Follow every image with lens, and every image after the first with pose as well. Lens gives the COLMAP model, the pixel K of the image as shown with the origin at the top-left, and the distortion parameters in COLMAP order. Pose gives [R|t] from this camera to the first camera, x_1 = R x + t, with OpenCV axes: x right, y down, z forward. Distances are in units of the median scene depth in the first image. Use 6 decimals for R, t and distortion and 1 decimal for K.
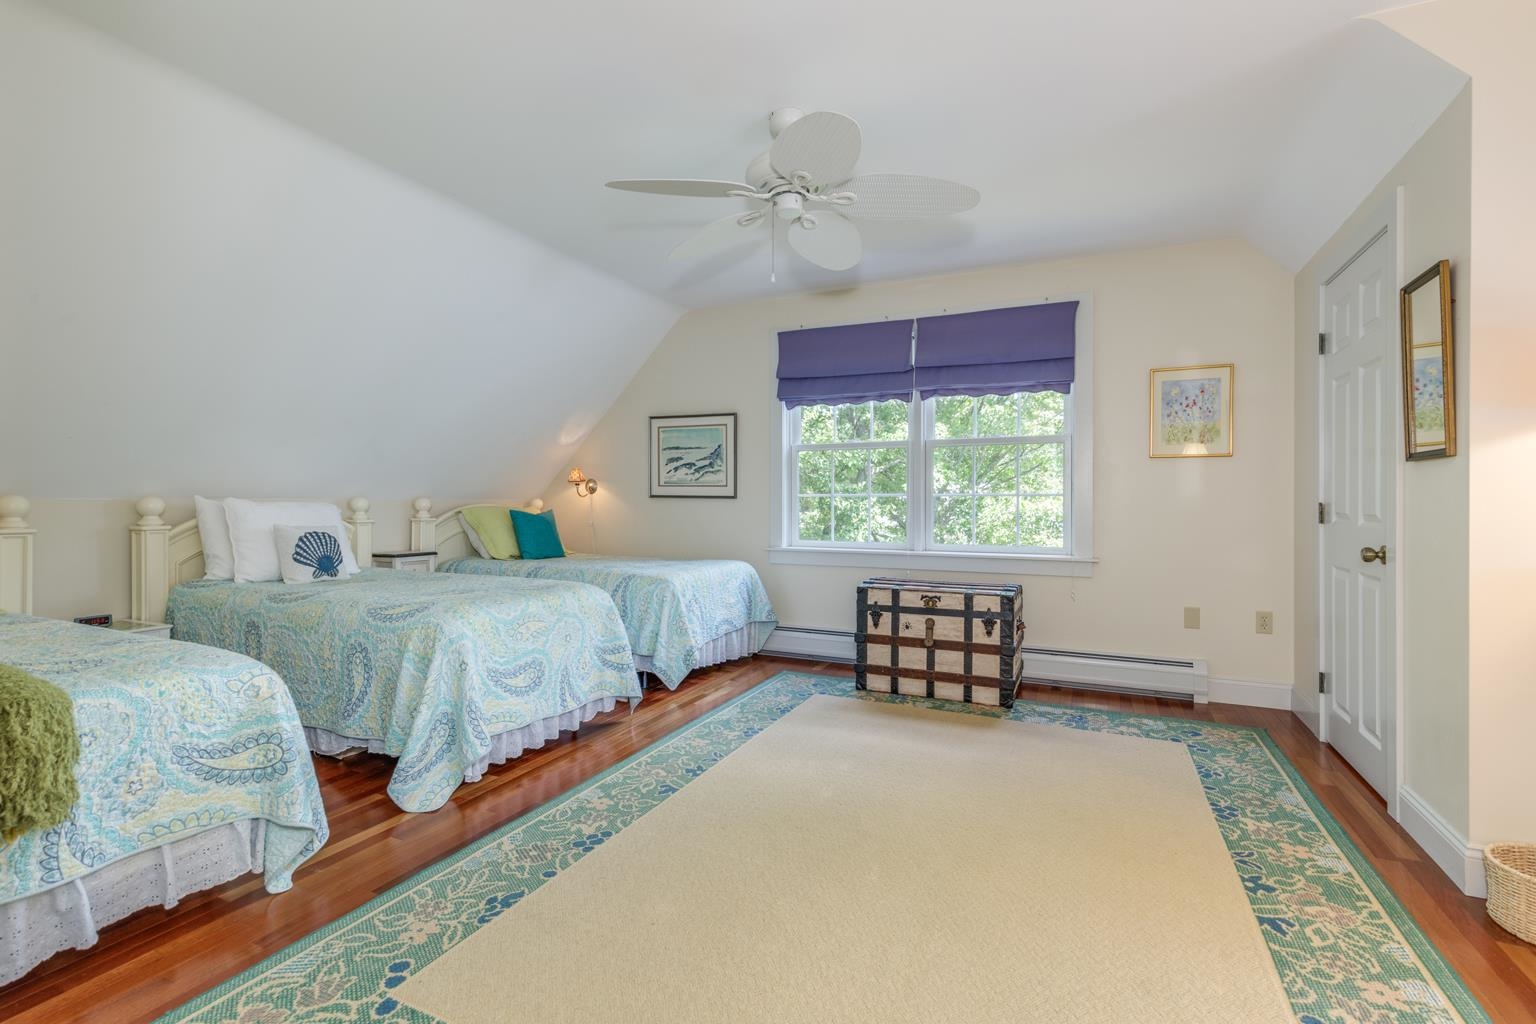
lens RADIAL K [[699.2, 0, 763.0], [0, 699.2, 502.7], [0, 0, 1]] dist [0.016959, 0.000424]
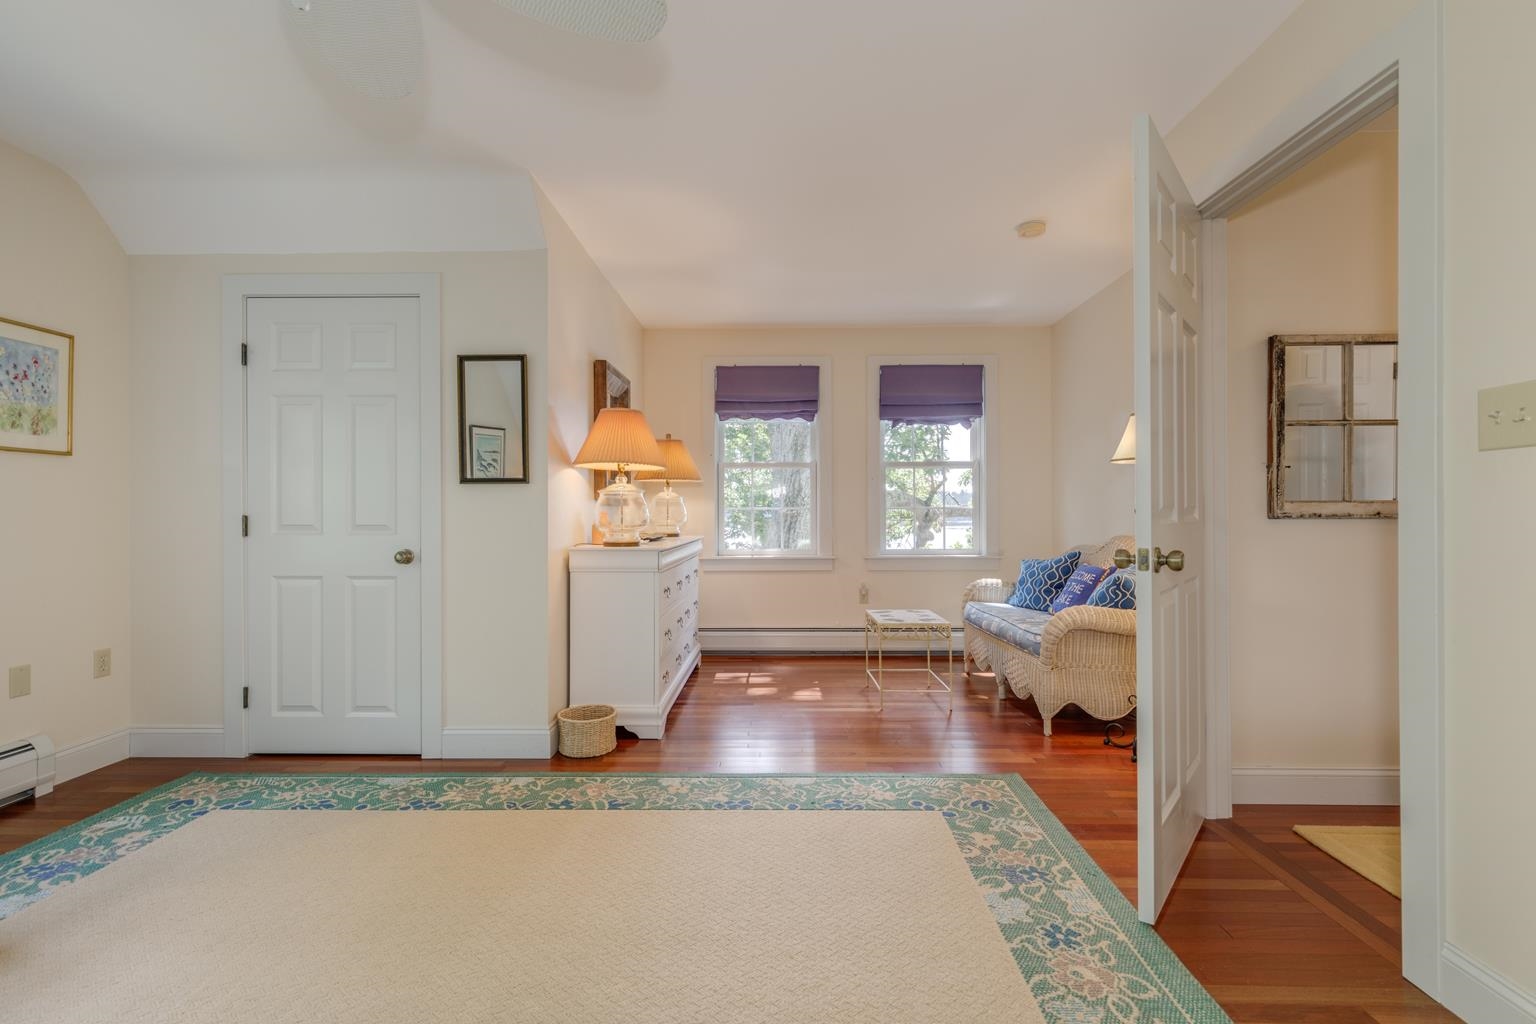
lens RADIAL K [[699.2, 0, 768.6], [0, 699.2, 511.5], [0, 0, 1]] dist [0.016959, 0.000424]
pose [[-0.391159, -0.000711, 0.920323, -0.500905], [0.003929, 0.999989, 0.002442, -0.006195], [-0.920315, 0.004571, -0.391152, 0.885229]]
